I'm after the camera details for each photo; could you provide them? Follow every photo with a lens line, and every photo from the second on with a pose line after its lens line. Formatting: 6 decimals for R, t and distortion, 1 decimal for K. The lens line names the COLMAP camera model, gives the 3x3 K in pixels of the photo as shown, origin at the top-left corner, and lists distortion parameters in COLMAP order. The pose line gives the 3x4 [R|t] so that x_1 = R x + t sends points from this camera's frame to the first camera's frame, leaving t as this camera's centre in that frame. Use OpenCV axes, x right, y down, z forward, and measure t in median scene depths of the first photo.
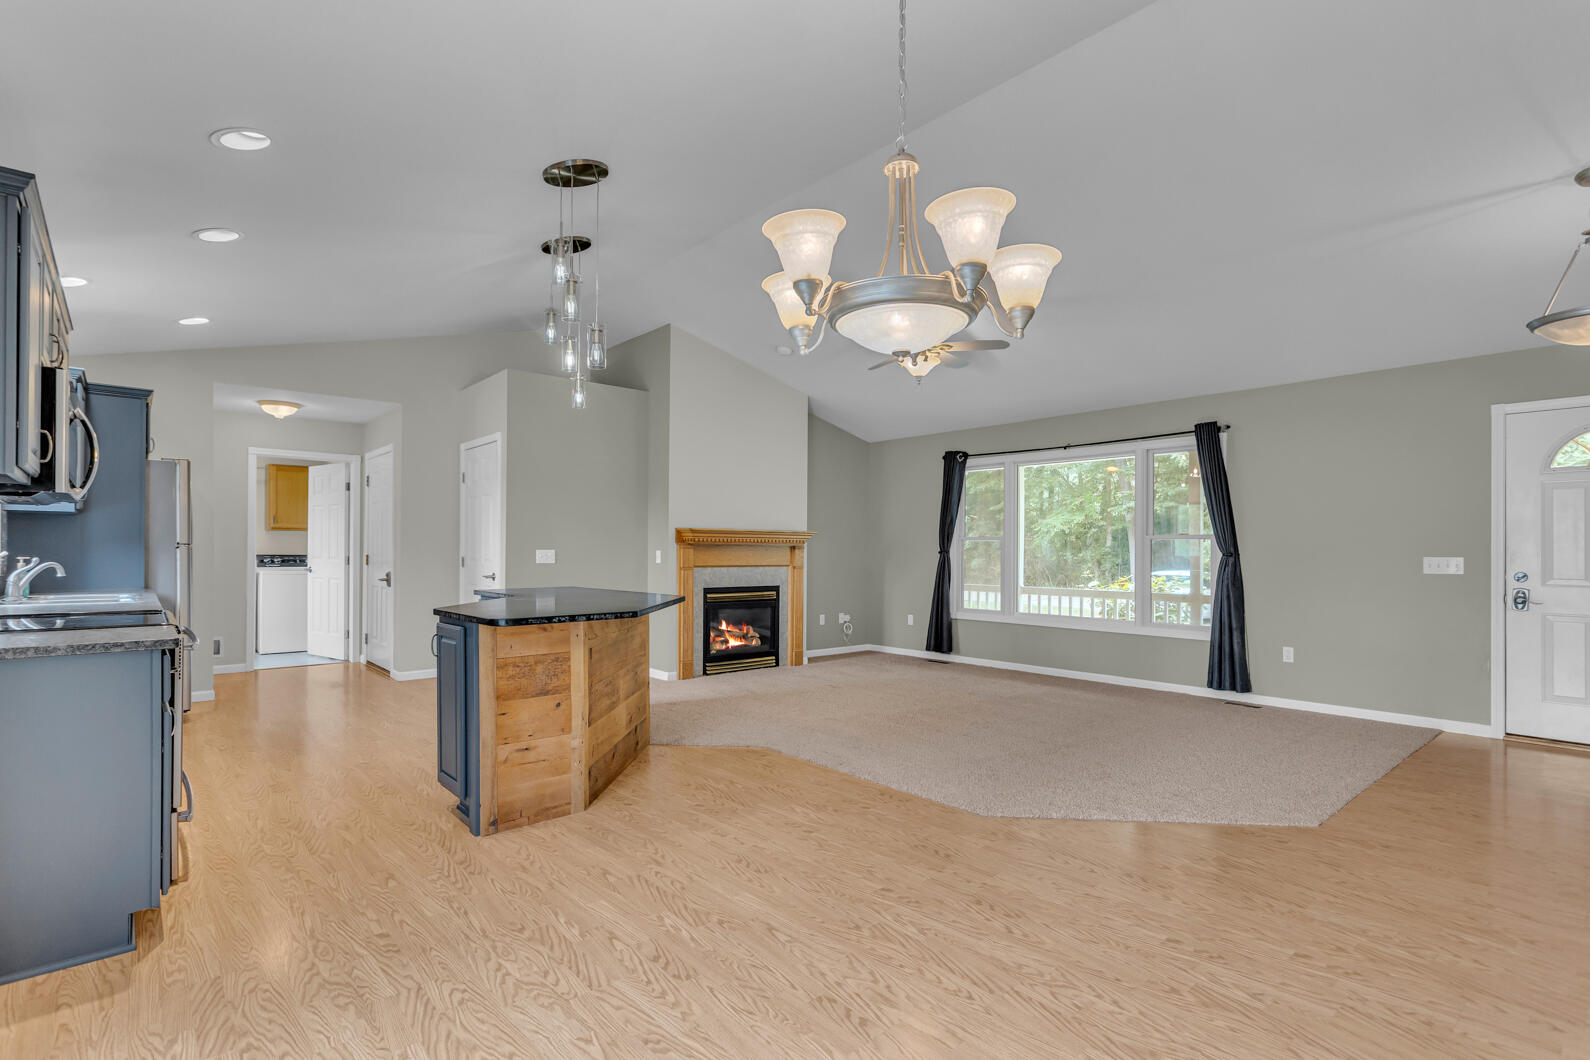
lens RADIAL K [[755.6, 0, 781.7], [0, 755.6, 549.5], [0, 0, 1]] dist [0.004636, 0.002579]
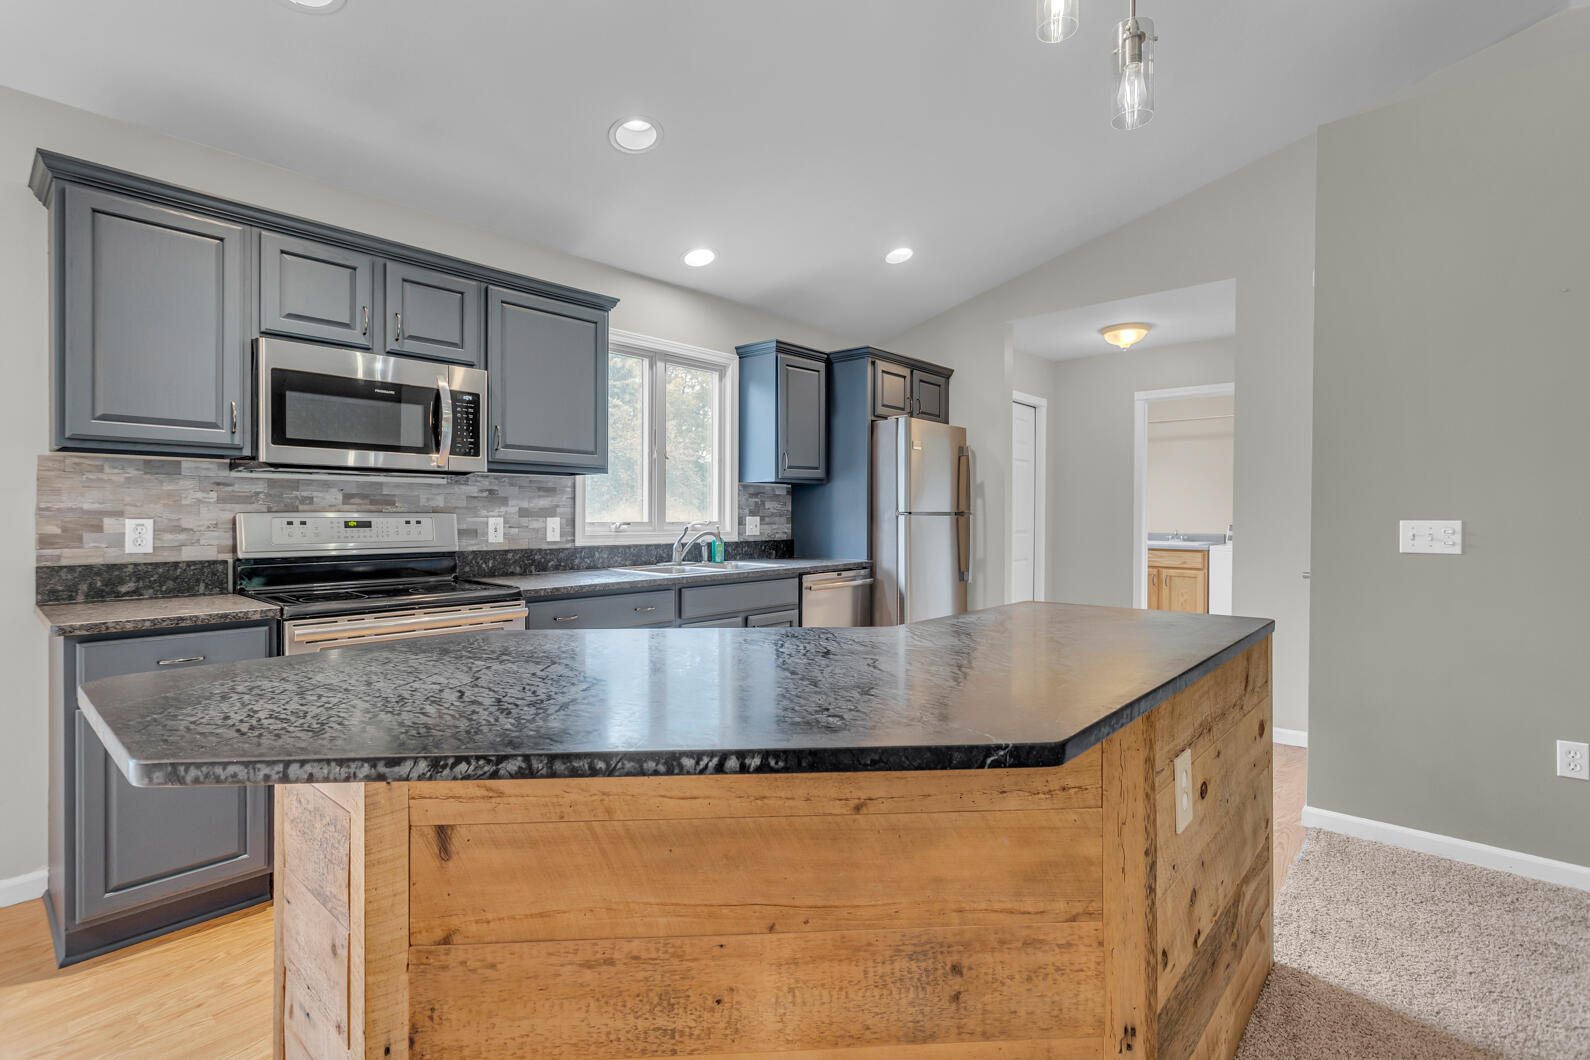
lens RADIAL K [[755.6, 0, 796.1], [0, 755.6, 521.1], [0, 0, 1]] dist [0.004636, 0.002579]
pose [[0.139604, 0.003890, -0.990200, 0.045241], [-0.000197, 0.999992, 0.003901, -0.000446], [0.990207, -0.000350, 0.139604, 0.543872]]
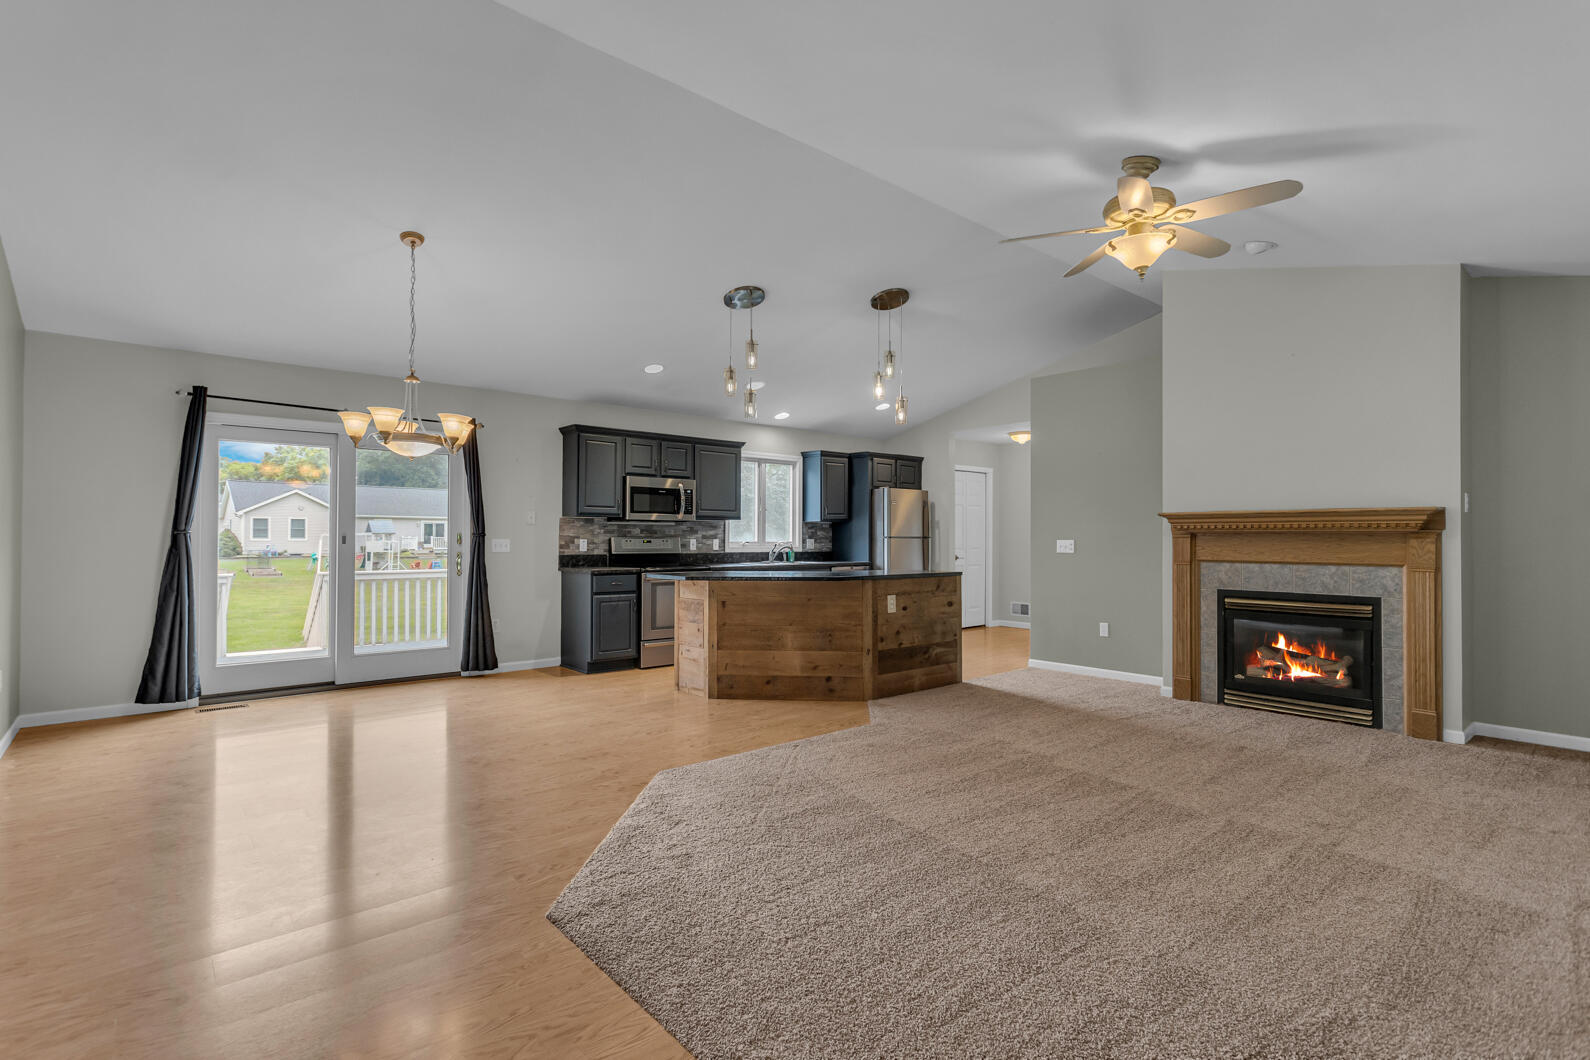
lens RADIAL K [[755.6, 0, 792.5], [0, 755.6, 535.1], [0, 0, 1]] dist [0.004636, 0.002579]
pose [[0.010893, -0.010294, -0.999888, 0.653758], [-0.000670, 0.999947, -0.010301, 0.004532], [0.999940, 0.000782, 0.010886, 0.554998]]
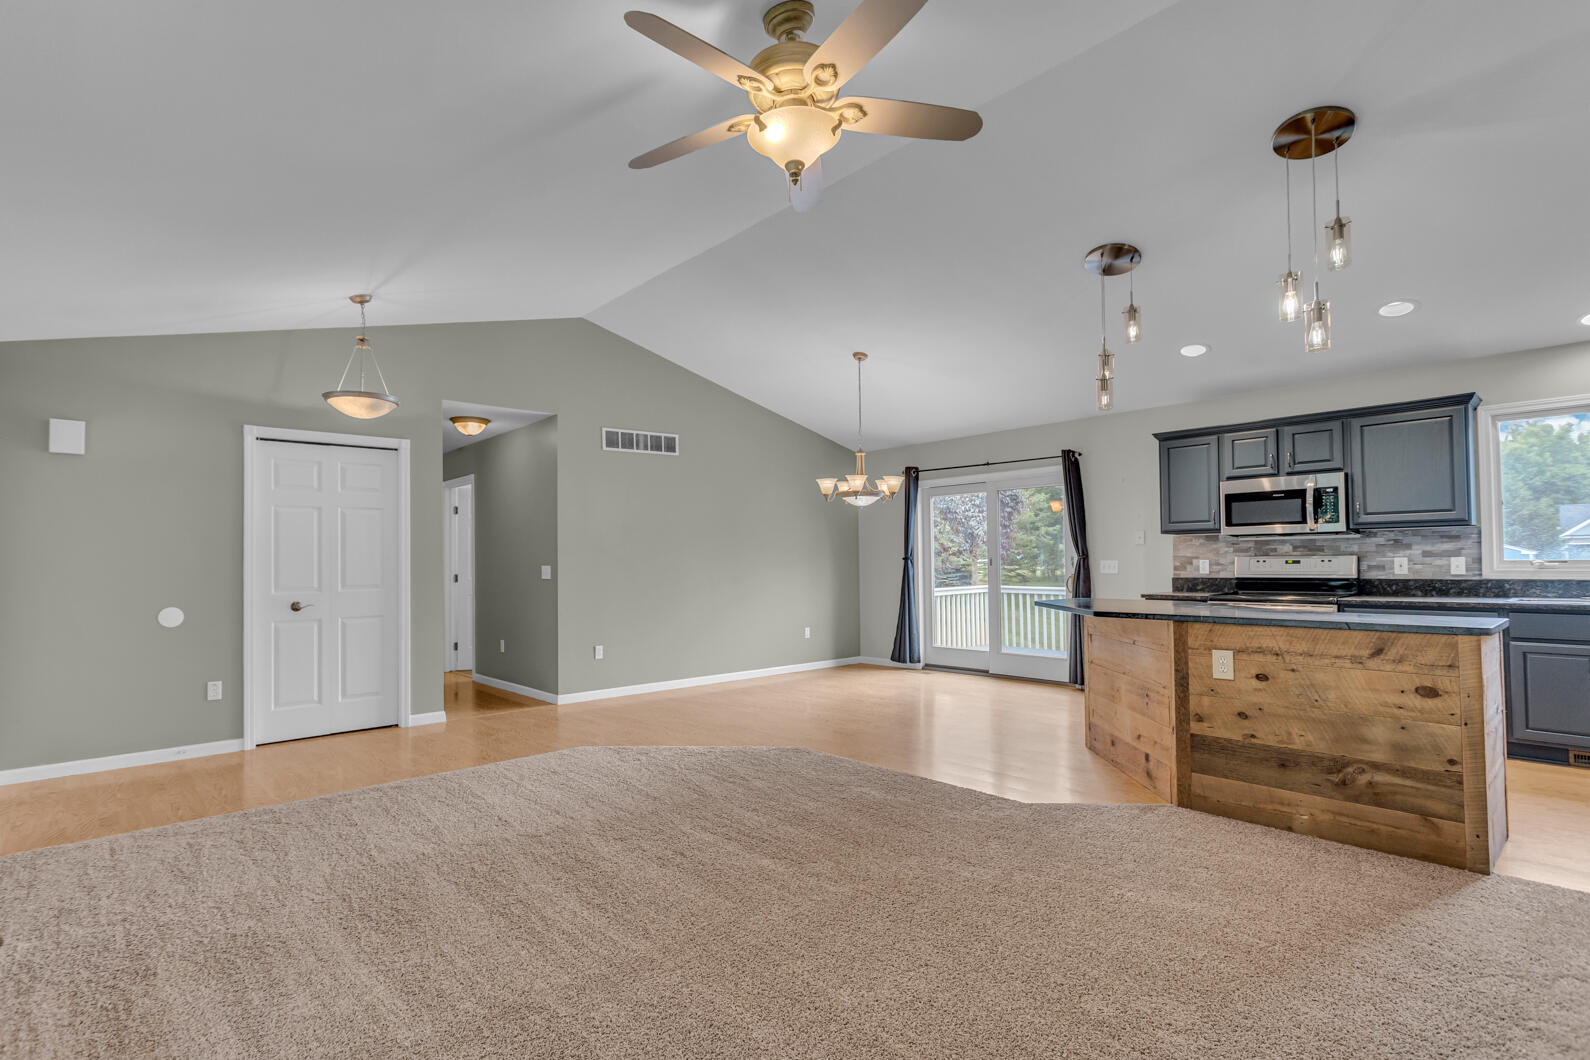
lens RADIAL K [[755.6, 0, 779.3], [0, 755.6, 542.6], [0, 0, 1]] dist [0.004636, 0.002579]
pose [[-0.998869, 0.003822, -0.047402, 0.176400], [0.005209, 0.999561, -0.029174, 0.003081], [0.047270, -0.029388, -0.998450, 1.129766]]
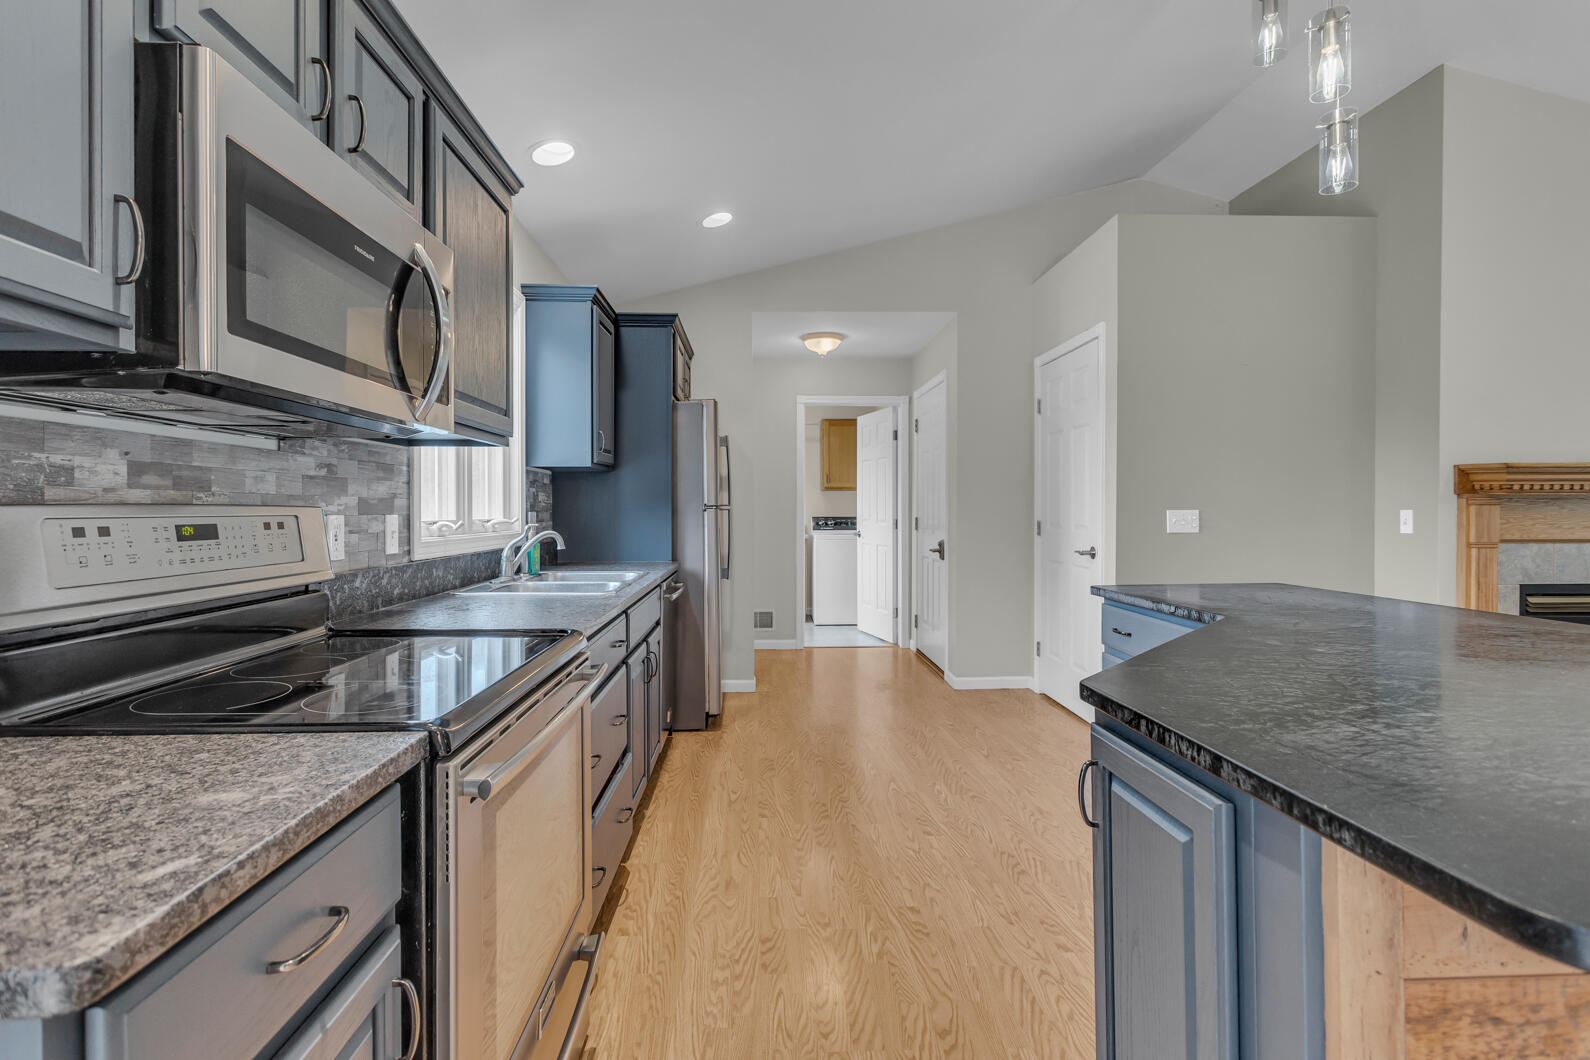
lens RADIAL K [[755.6, 0, 789.7], [0, 755.6, 520.3], [0, 0, 1]] dist [0.004636, 0.002579]
pose [[0.784771, 0.001767, -0.619783, -0.168170], [0.007592, 0.999893, 0.012464, -0.001070], [0.619739, -0.014487, 0.784674, 0.309198]]
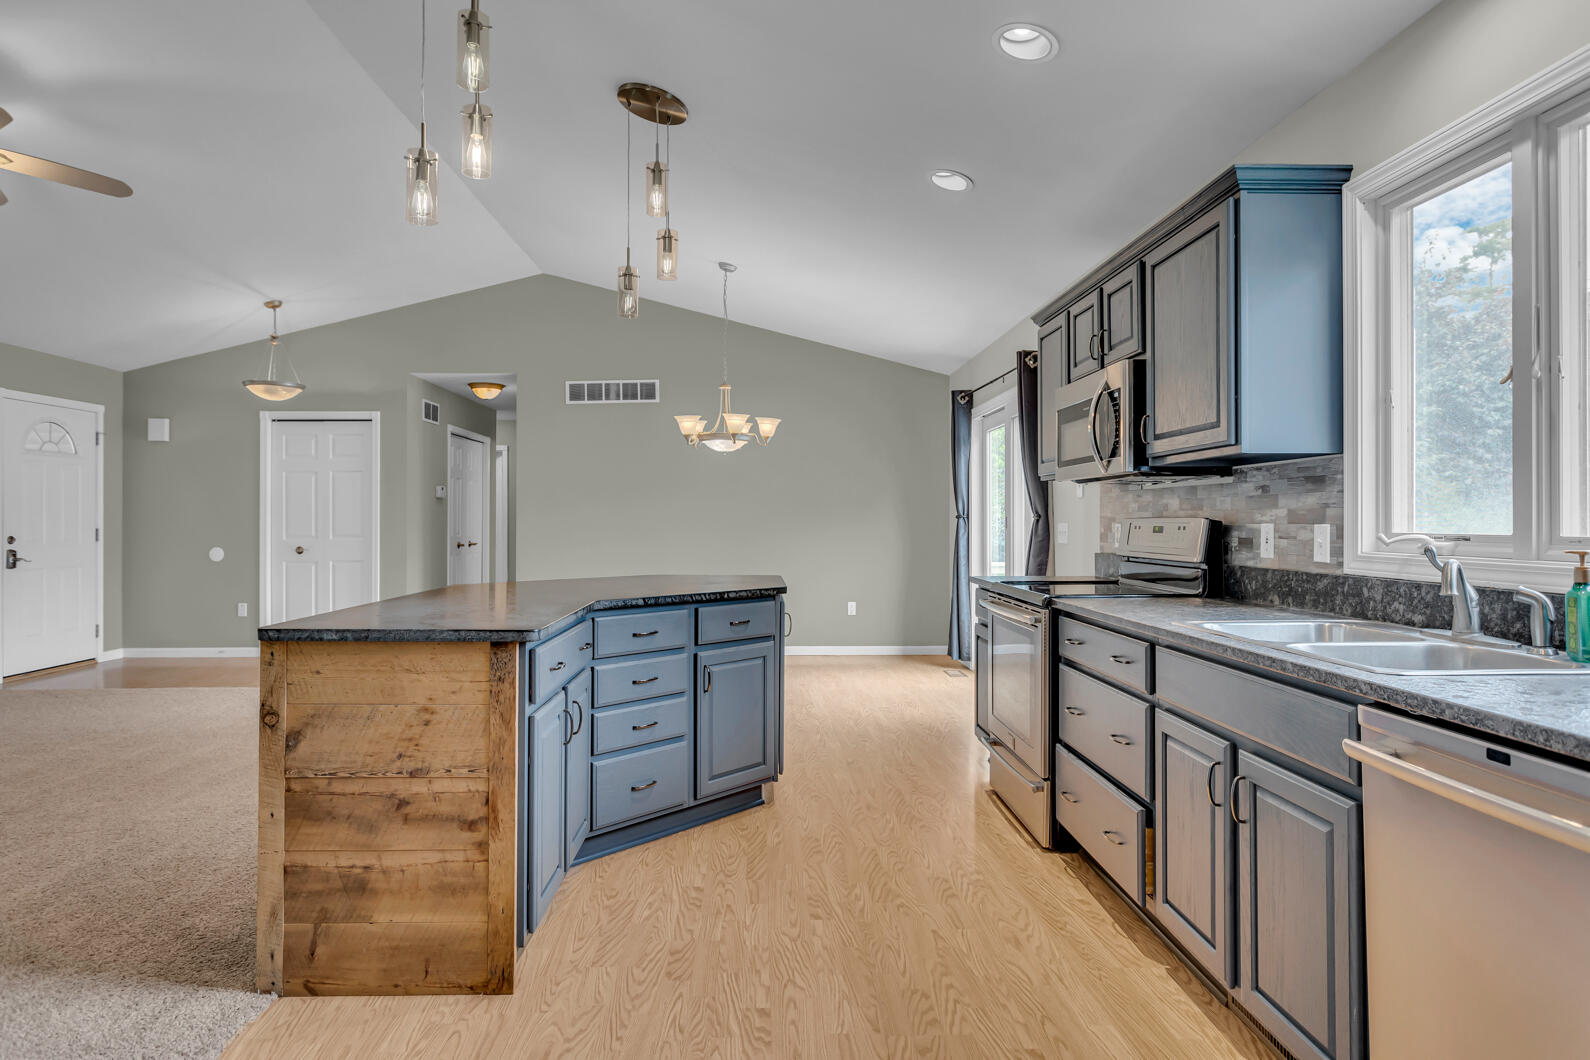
lens RADIAL K [[910.8, 0, 802.4], [0, 910.8, 512.6], [0, 0, 1]] dist [0.023872, 0.000782]
pose [[-0.790456, -0.001291, 0.612517, -0.553588], [-0.006872, 0.999954, -0.006760, -0.001544], [-0.612480, -0.009553, -0.790428, 0.895077]]
